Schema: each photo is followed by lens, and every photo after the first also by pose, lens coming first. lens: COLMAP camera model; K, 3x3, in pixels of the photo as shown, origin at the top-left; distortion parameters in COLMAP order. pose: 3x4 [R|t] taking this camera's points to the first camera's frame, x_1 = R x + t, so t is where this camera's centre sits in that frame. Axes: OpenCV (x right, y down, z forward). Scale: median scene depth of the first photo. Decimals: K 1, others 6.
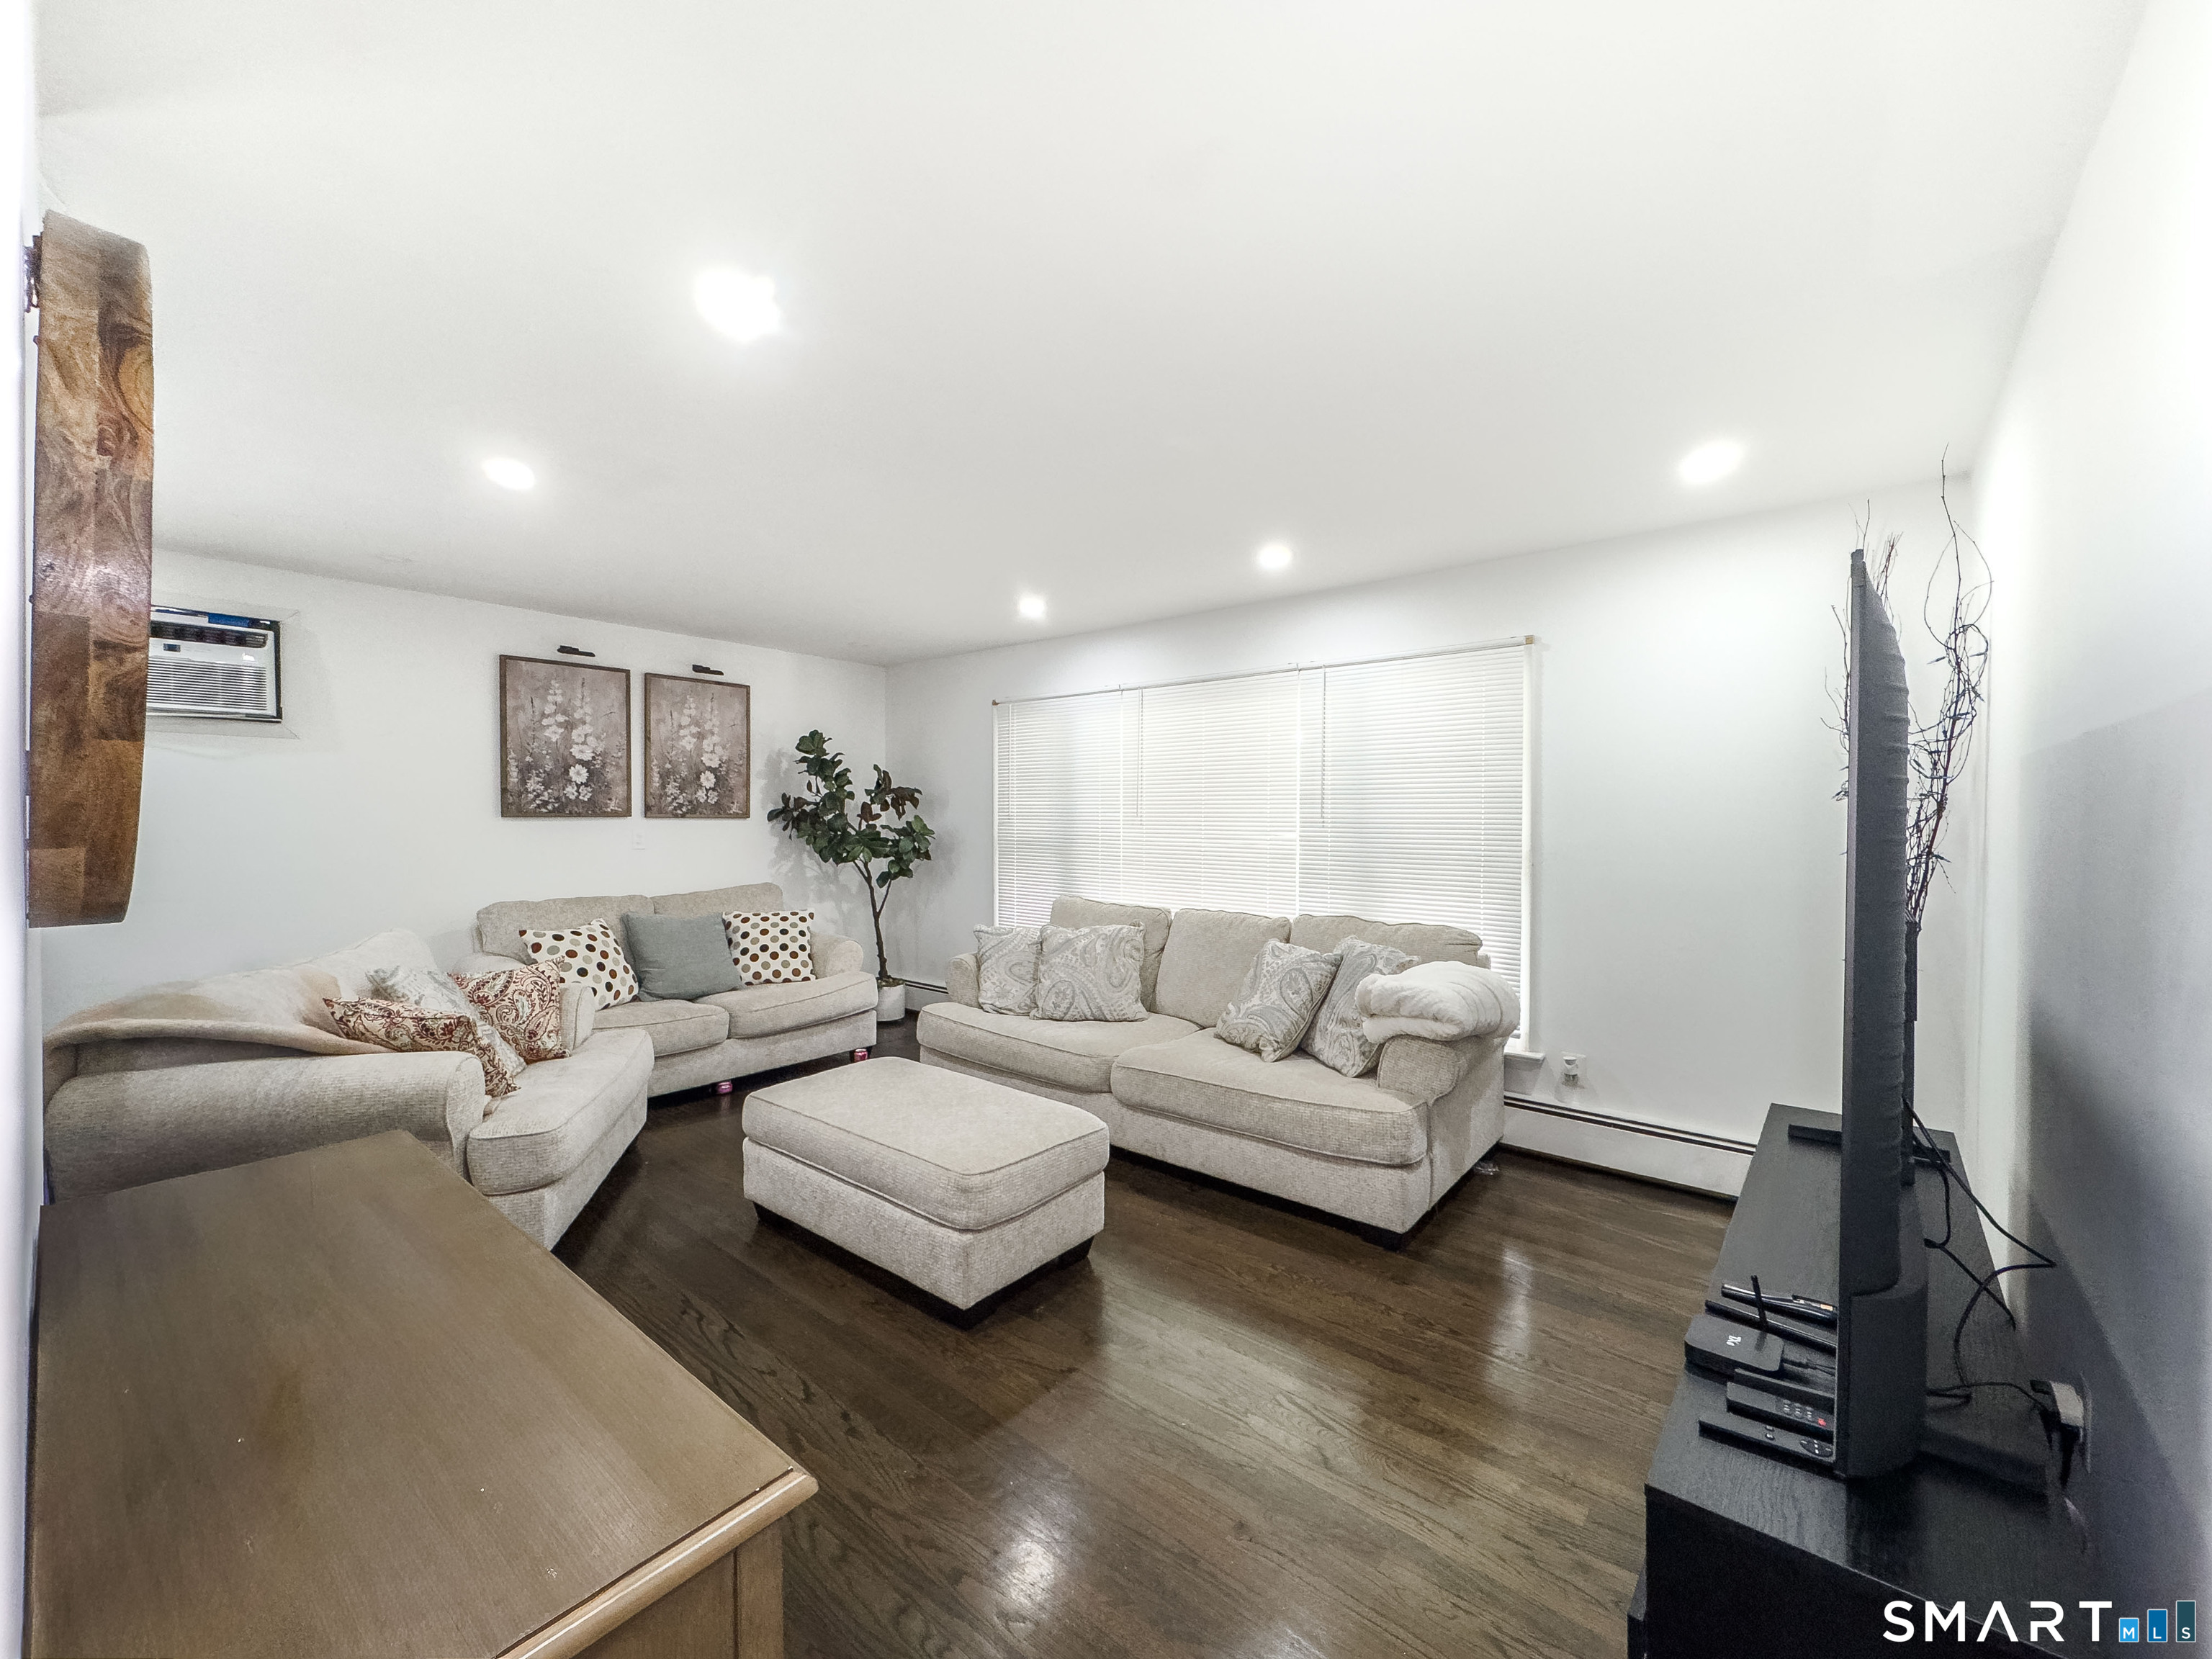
lens RADIAL K [[881.8, 0, 1104.4], [0, 881.8, 824.8], [0, 0, 1]] dist [-0.004382, 0.000216]
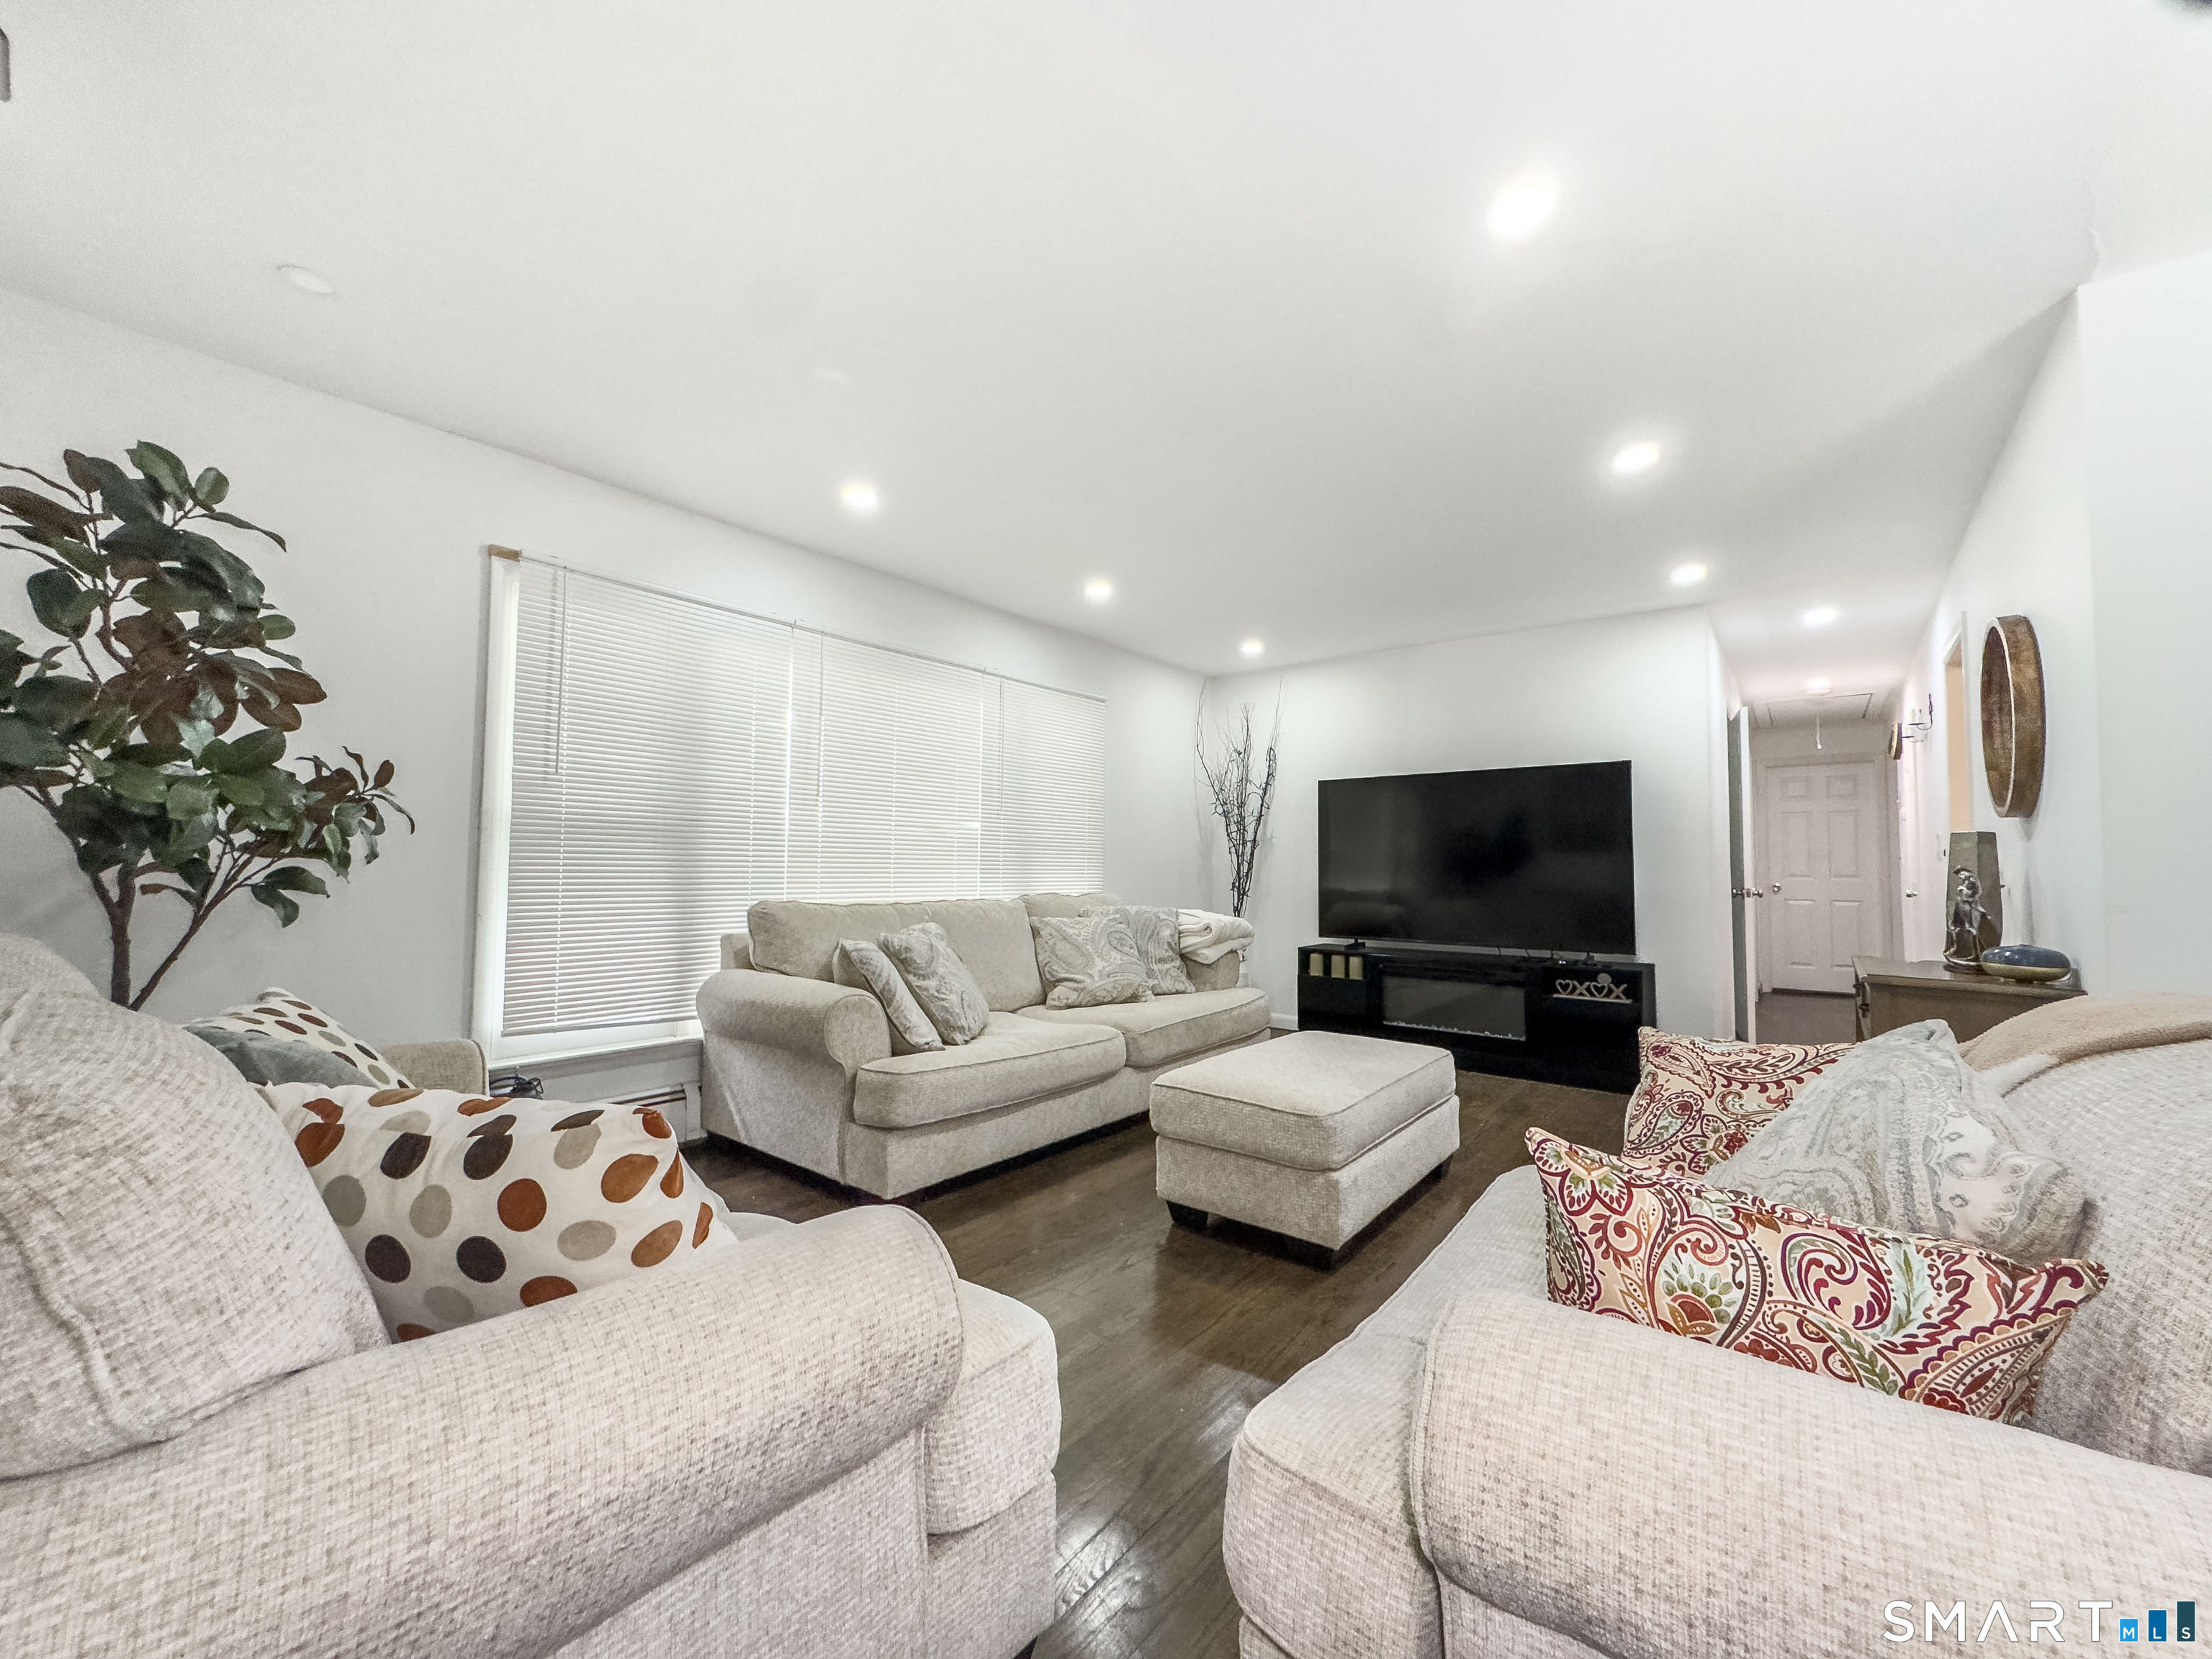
lens RADIAL K [[881.8, 0, 1104.4], [0, 881.8, 824.8], [0, 0, 1]] dist [-0.004382, 0.000216]
pose [[-0.018421, 0.045491, 0.998795, -0.698676], [0.000668, 0.998965, -0.045486, 0.048473], [-0.999830, -0.000171, -0.018433, 0.729916]]
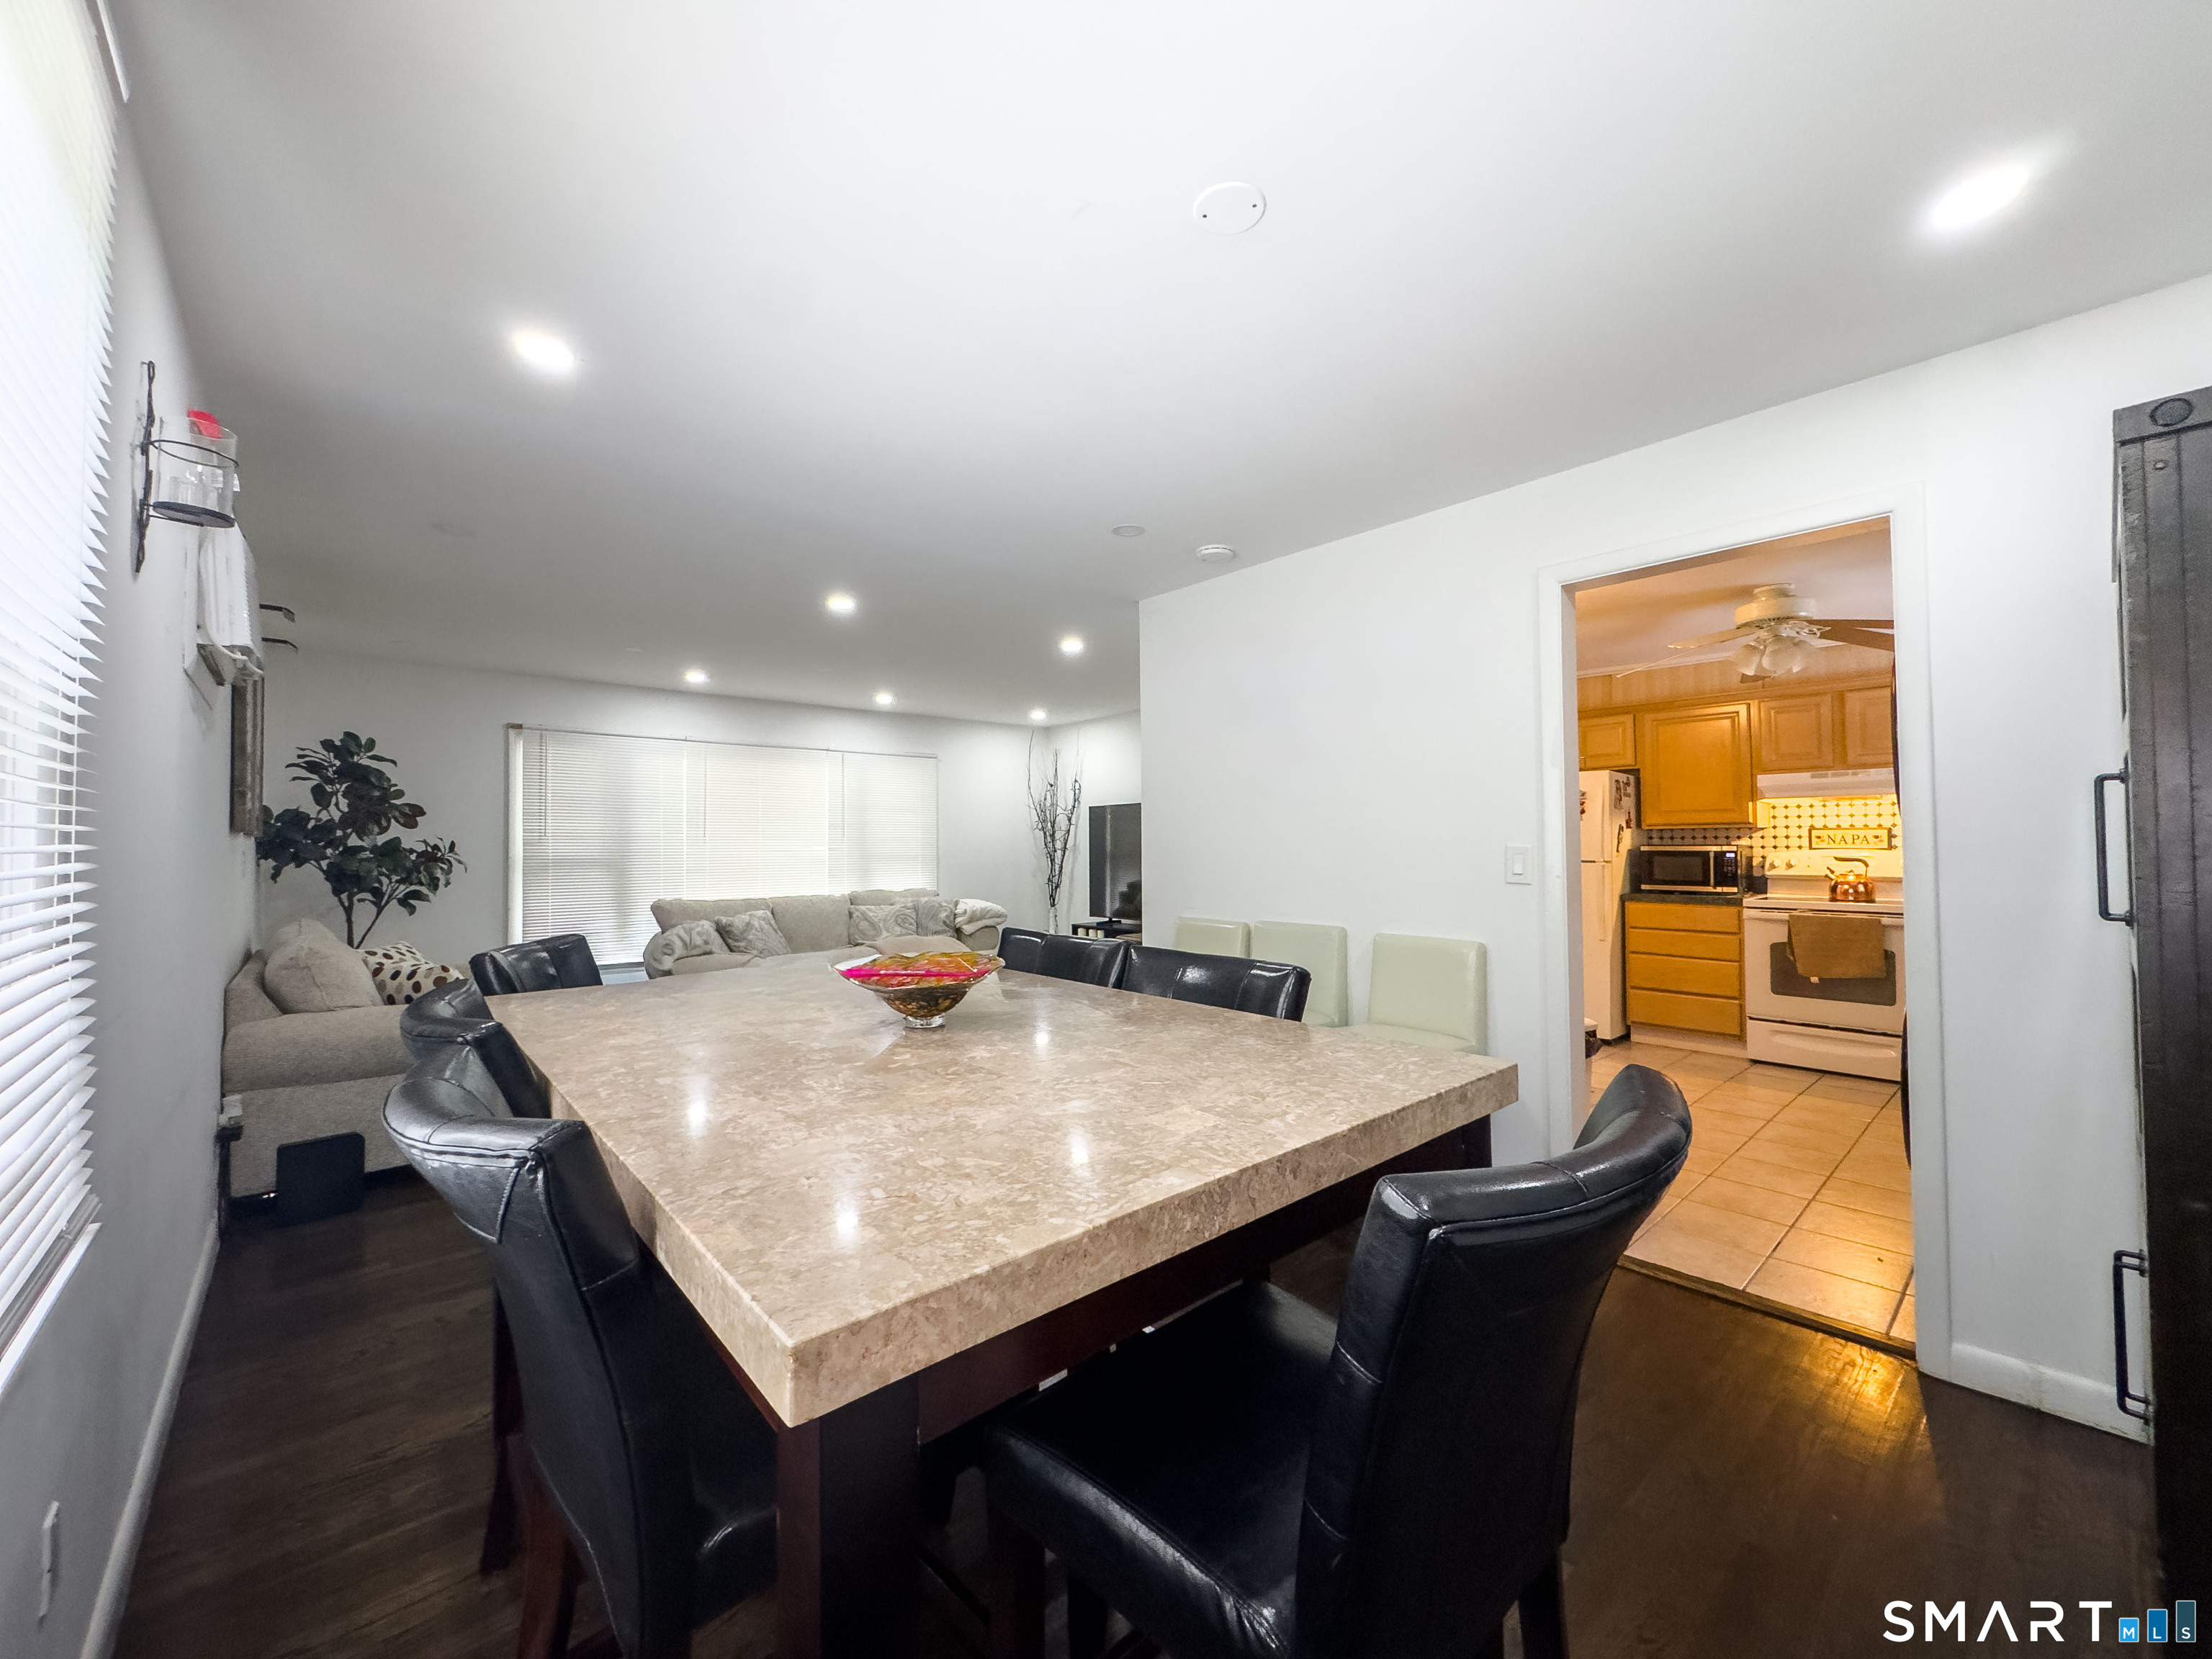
lens RADIAL K [[881.8, 0, 1104.4], [0, 881.8, 824.8], [0, 0, 1]] dist [-0.004382, 0.000216]
pose [[0.146666, 0.020541, 0.988973, -1.130226], [0.018960, 0.999542, -0.023573, 0.013954], [-0.989004, 0.022208, 0.146210, 0.201472]]
